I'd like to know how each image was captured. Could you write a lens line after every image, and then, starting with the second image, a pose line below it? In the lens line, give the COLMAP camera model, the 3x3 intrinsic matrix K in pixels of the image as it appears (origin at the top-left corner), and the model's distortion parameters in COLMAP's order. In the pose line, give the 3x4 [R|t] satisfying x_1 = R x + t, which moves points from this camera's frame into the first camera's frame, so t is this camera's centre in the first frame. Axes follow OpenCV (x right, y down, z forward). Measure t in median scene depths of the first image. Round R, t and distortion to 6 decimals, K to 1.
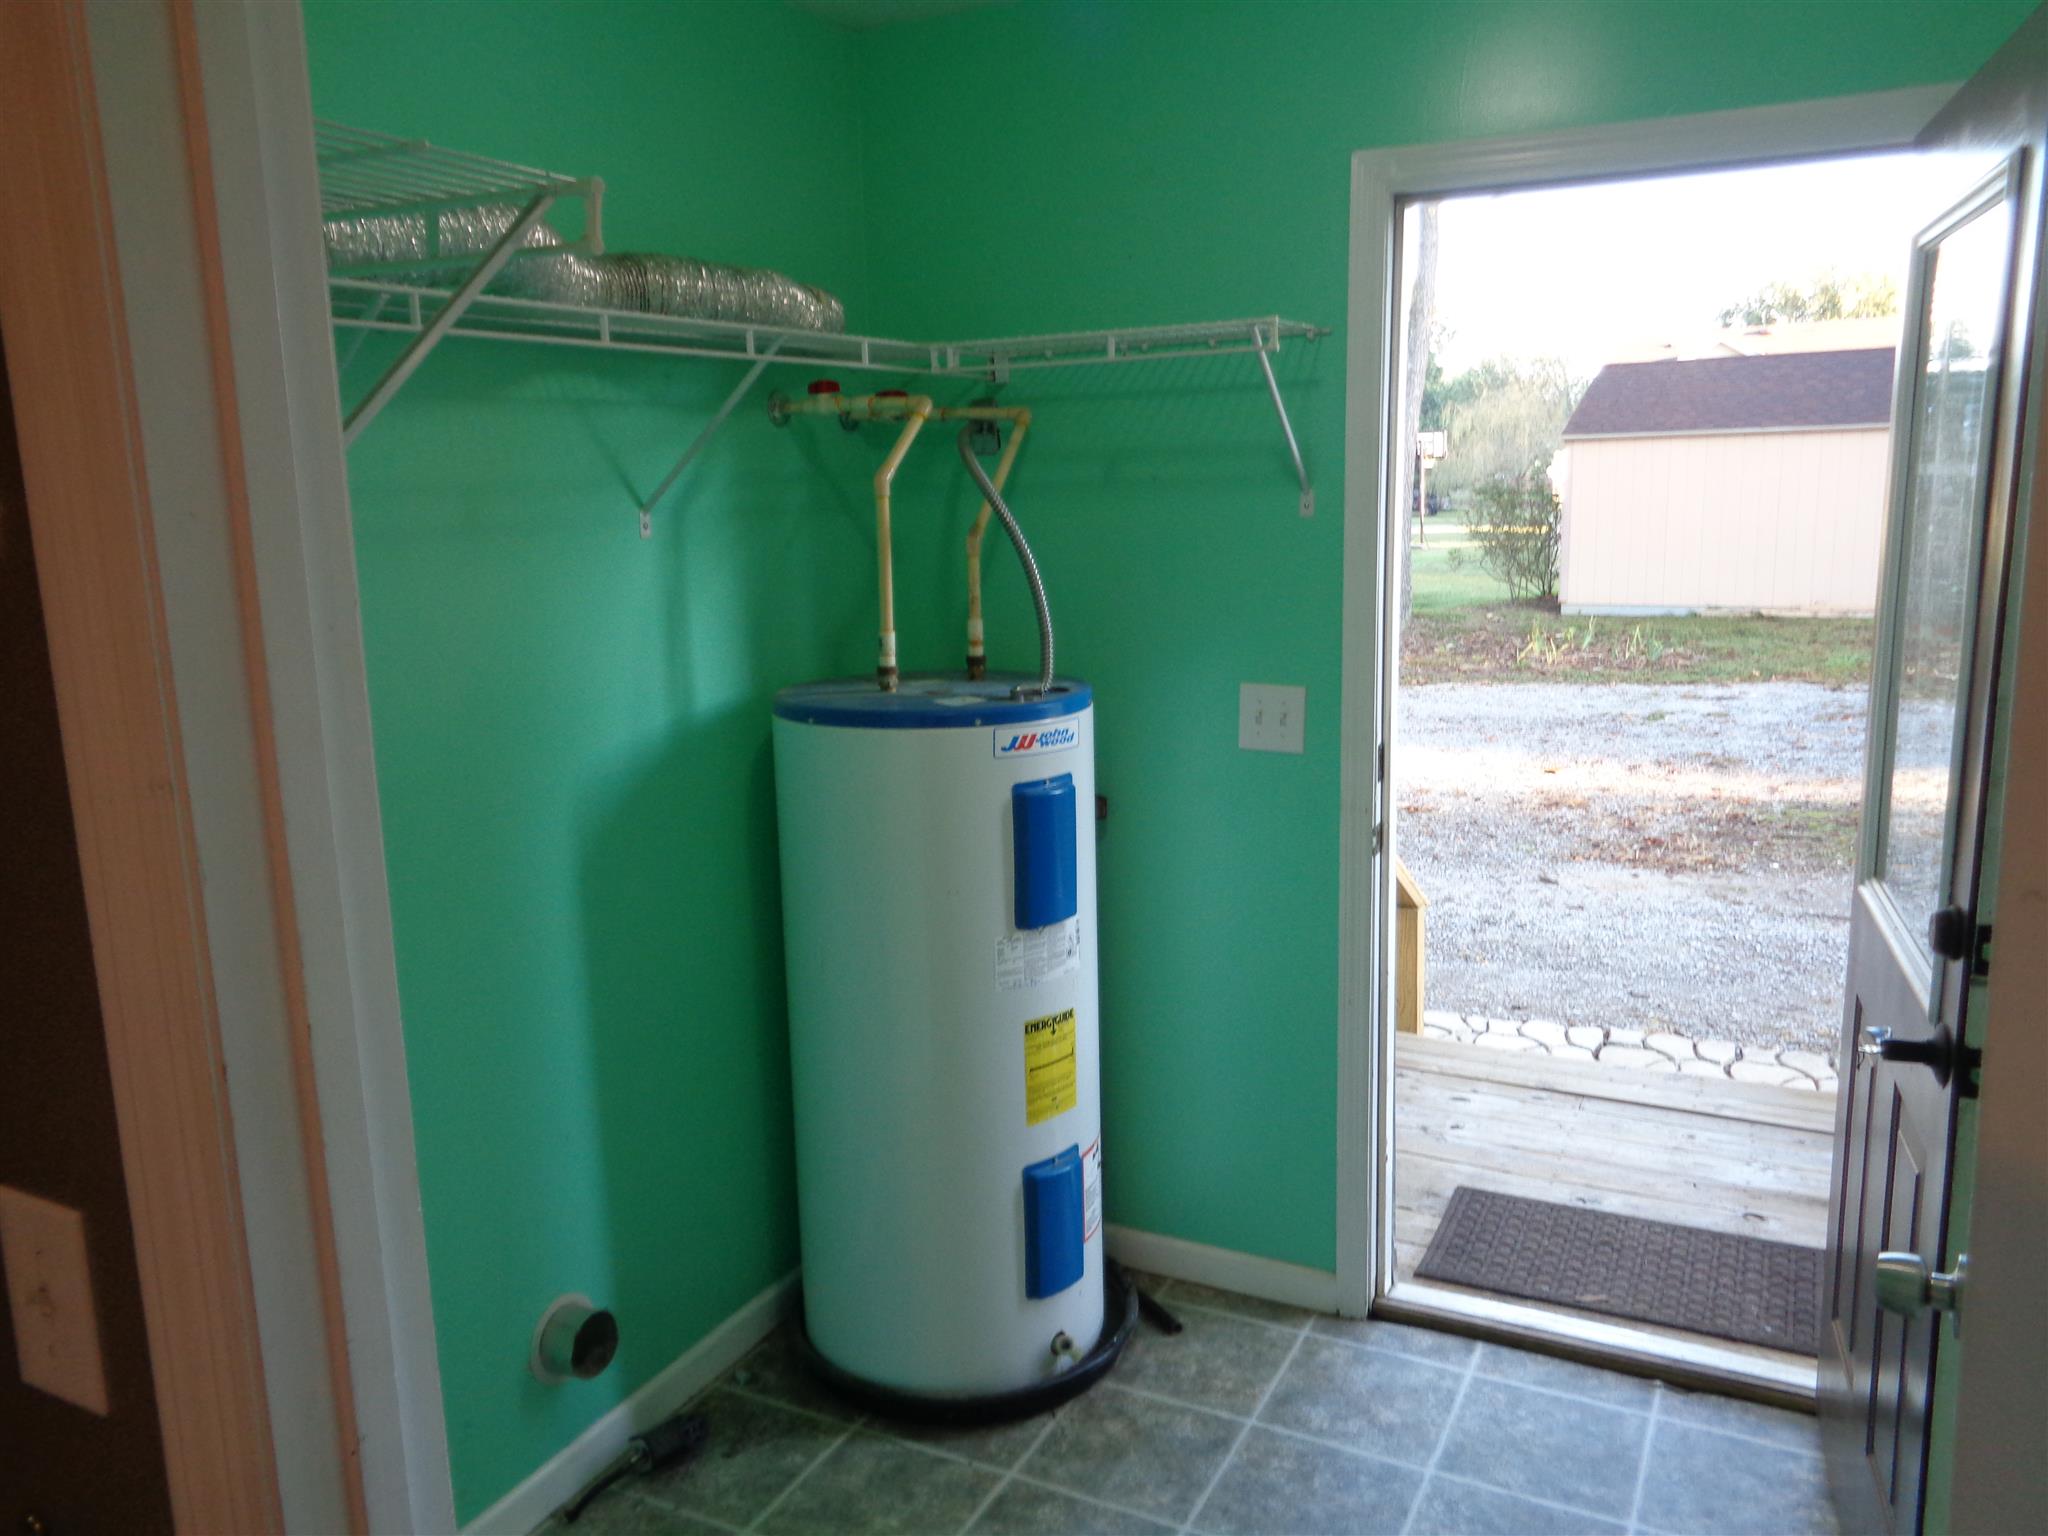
lens RADIAL K [[1540.4, 0, 1025.0], [0, 1540.4, 767.4], [0, 0, 1]] dist [0.025676, -0.007588]
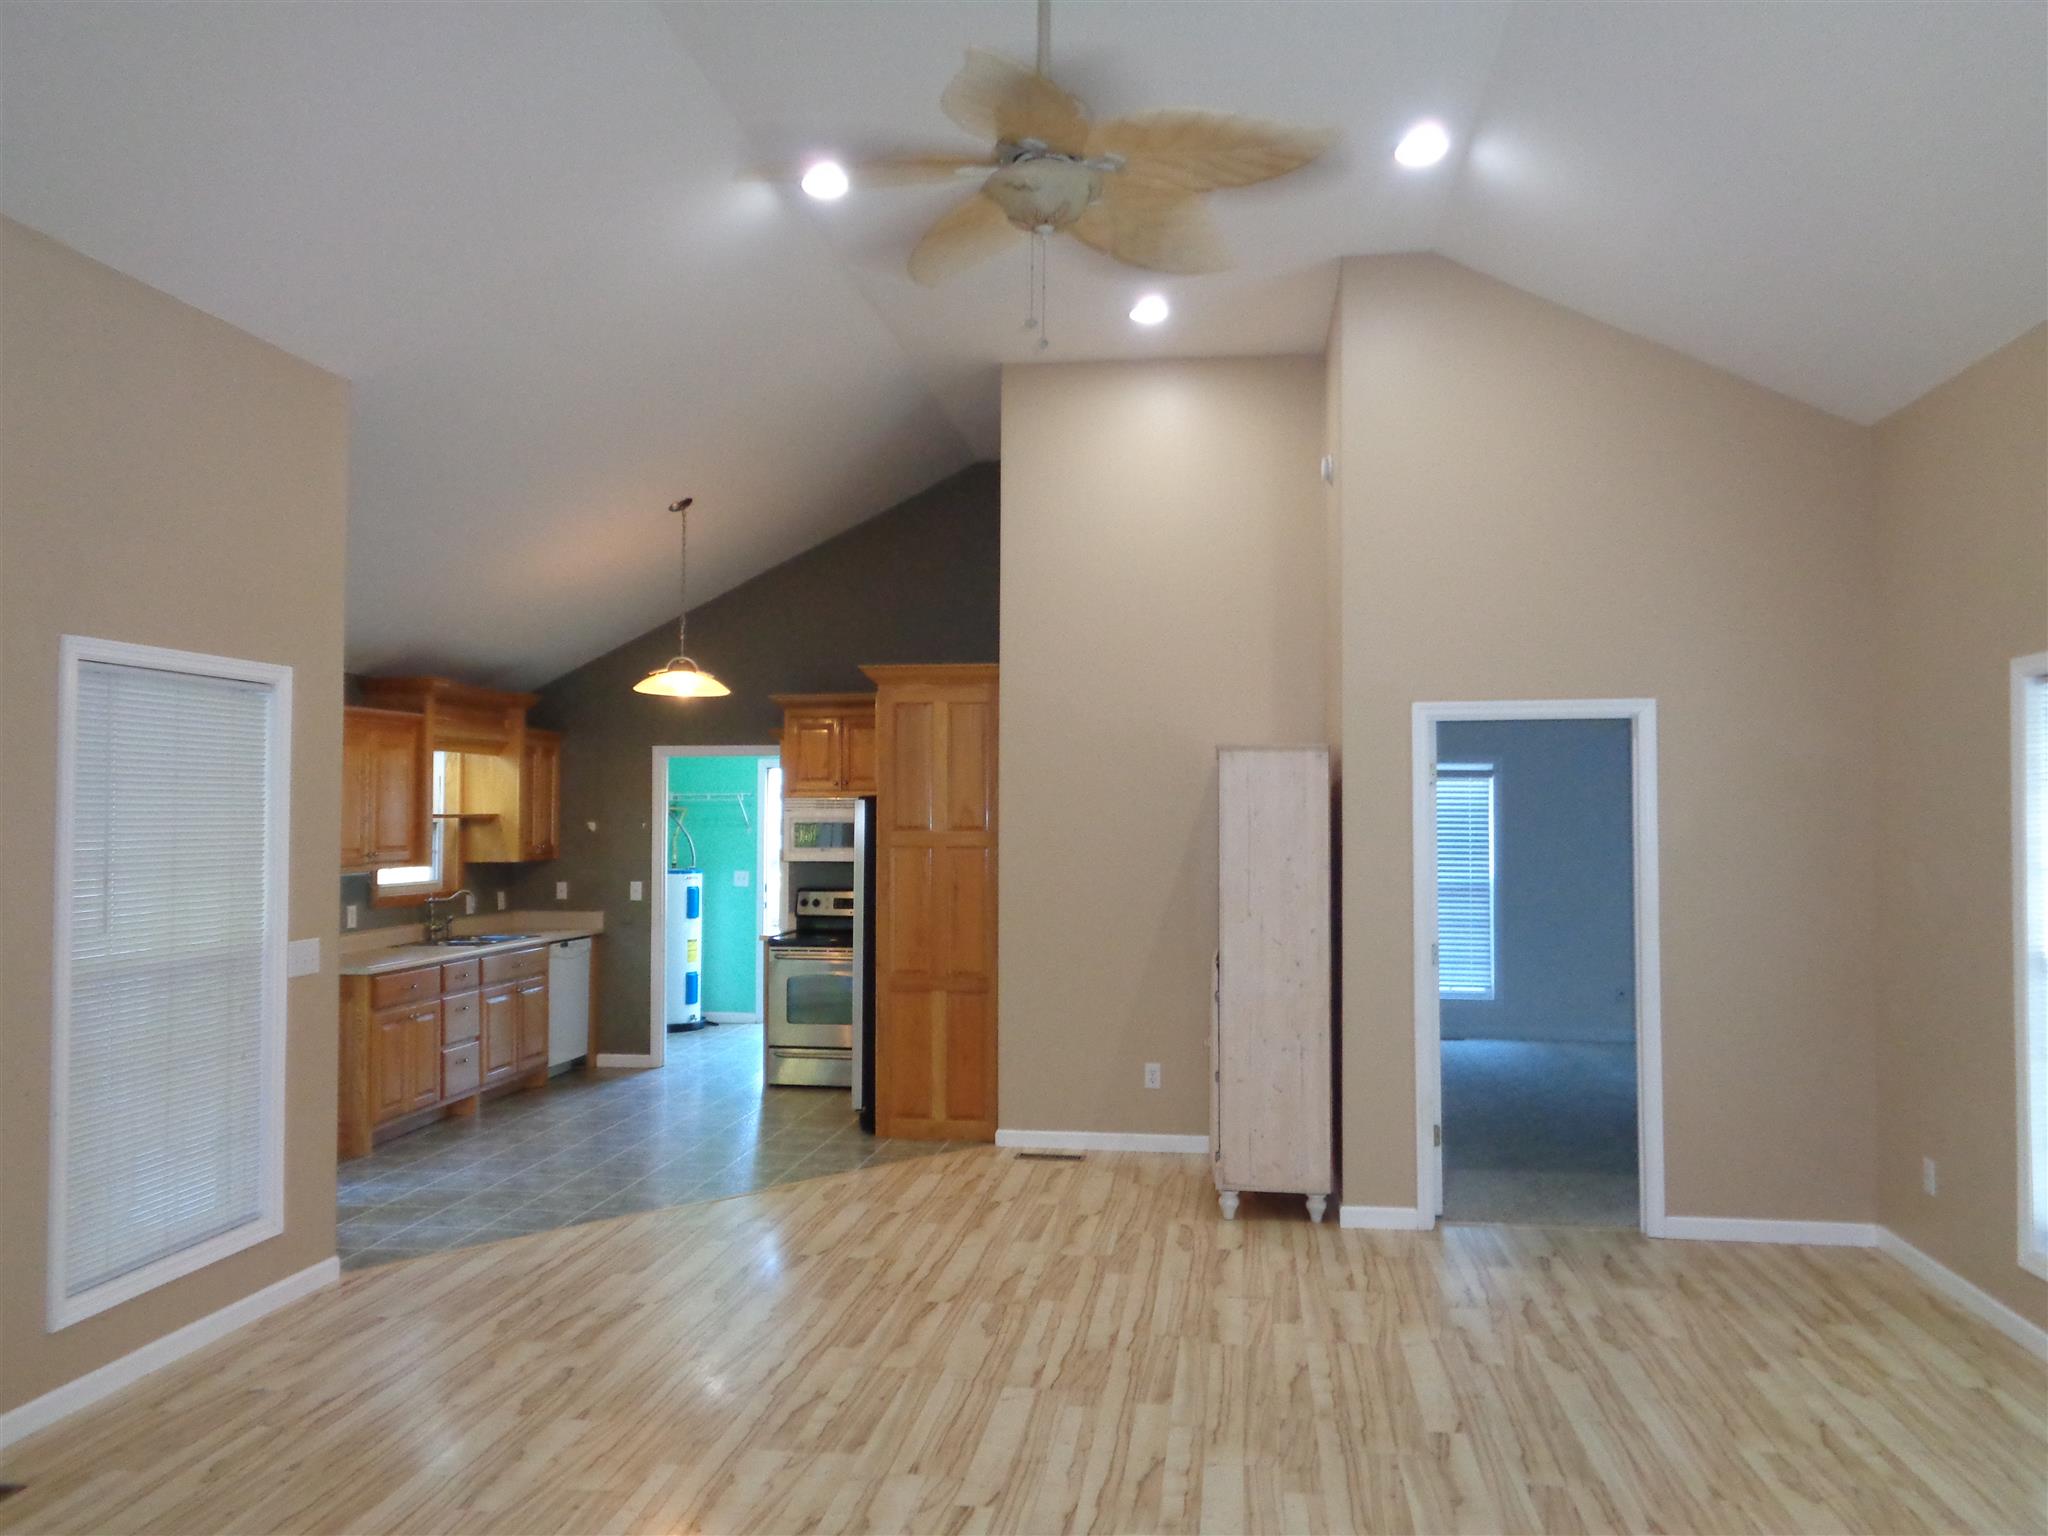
lens RADIAL K [[1540.4, 0, 1023.4], [0, 1540.4, 763.7], [0, 0, 1]] dist [0.025676, -0.007588]
pose [[0.943898, 0.036987, 0.328161, -0.573400], [0.034692, 0.977104, -0.209915, 0.640671], [-0.328411, 0.209522, 0.921003, -3.620212]]
